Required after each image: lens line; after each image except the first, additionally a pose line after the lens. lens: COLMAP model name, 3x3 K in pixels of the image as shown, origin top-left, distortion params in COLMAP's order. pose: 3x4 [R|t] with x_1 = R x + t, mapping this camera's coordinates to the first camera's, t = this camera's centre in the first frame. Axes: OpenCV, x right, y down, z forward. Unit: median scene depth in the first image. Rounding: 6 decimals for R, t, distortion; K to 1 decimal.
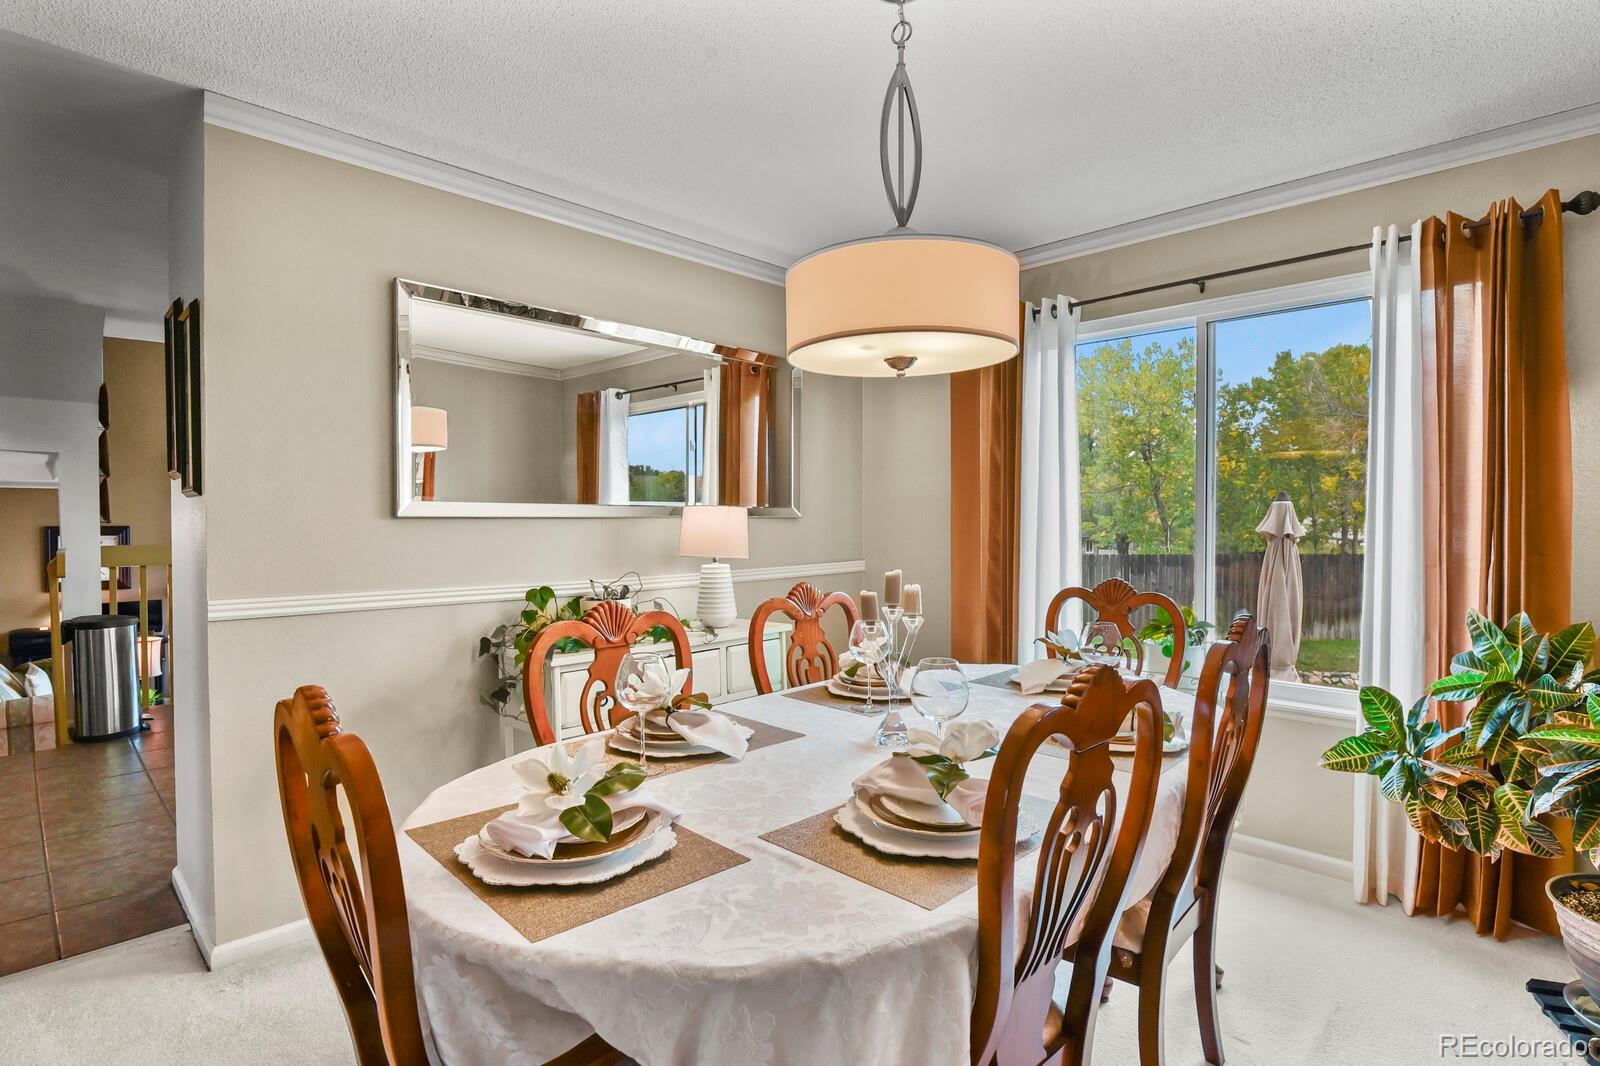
lens RADIAL K [[781.1, 0, 804.7], [0, 781.1, 531.2], [0, 0, 1]] dist [-0.010362, -0.000416]
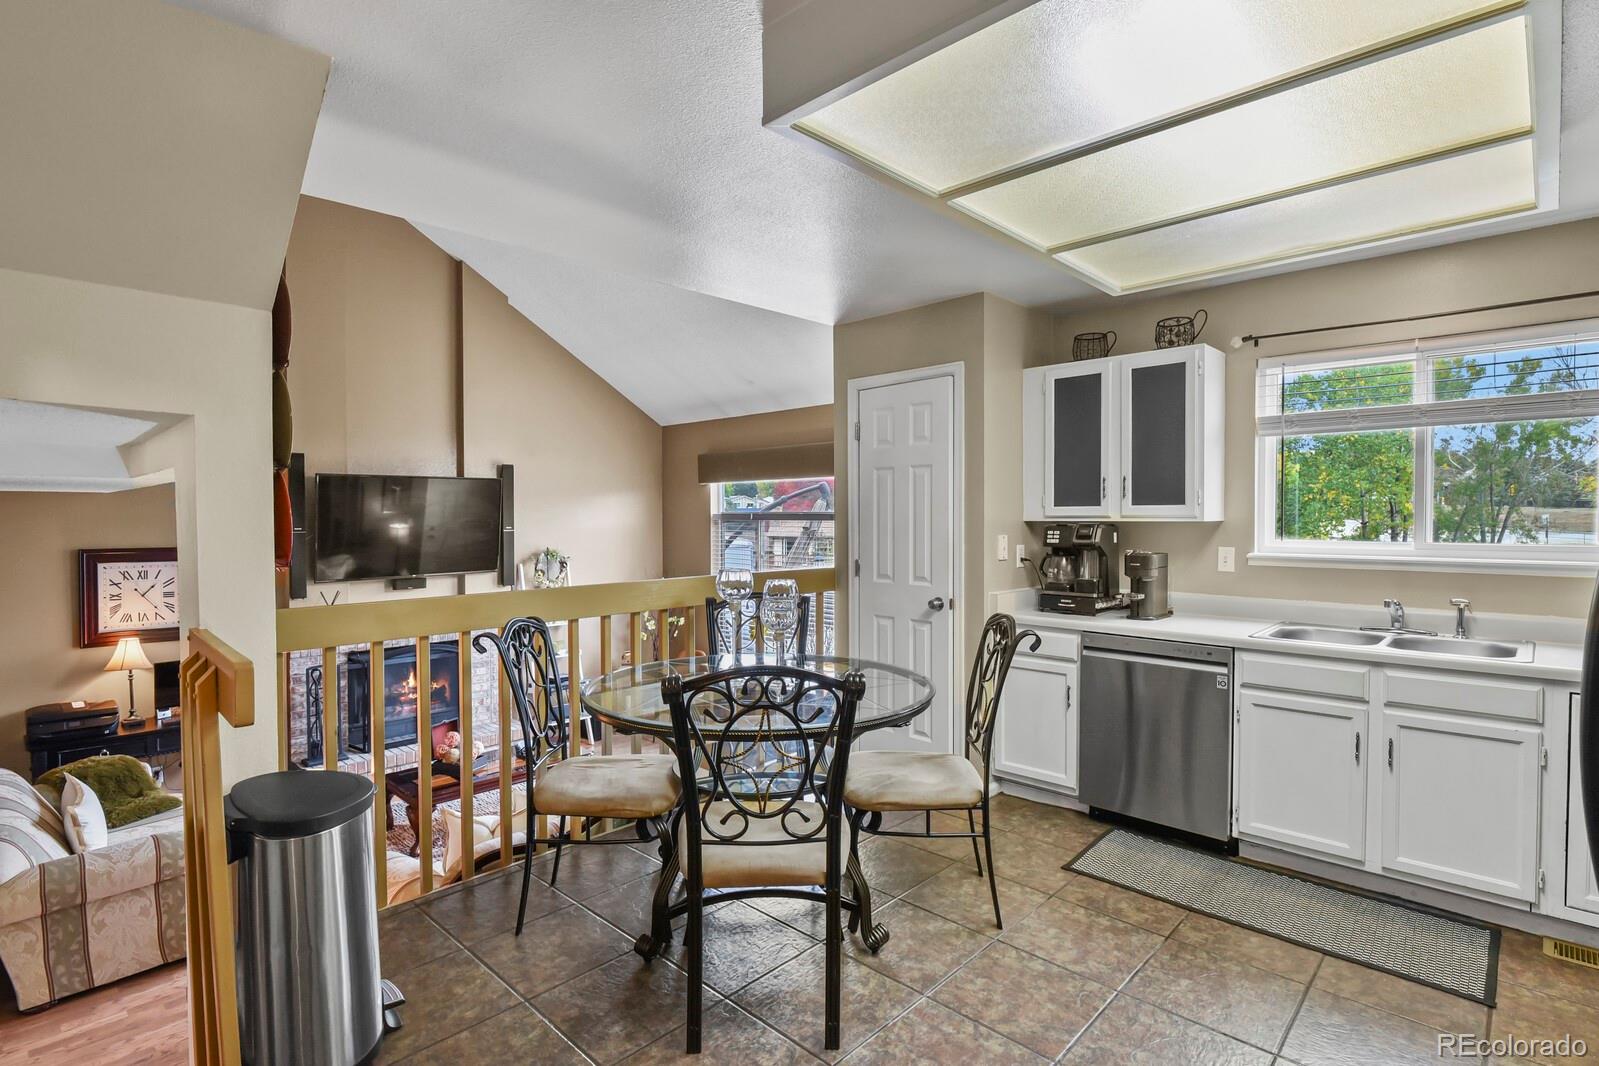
lens RADIAL K [[780.6, 0, 804.2], [0, 780.6, 531.2], [0, 0, 1]] dist [-0.010362, -0.000416]
pose [[0.999881, 0.000455, 0.015440, -0.474840], [-0.000467, 1.000000, 0.000794, -0.029151], [-0.015439, -0.000801, 0.999880, 0.418466]]
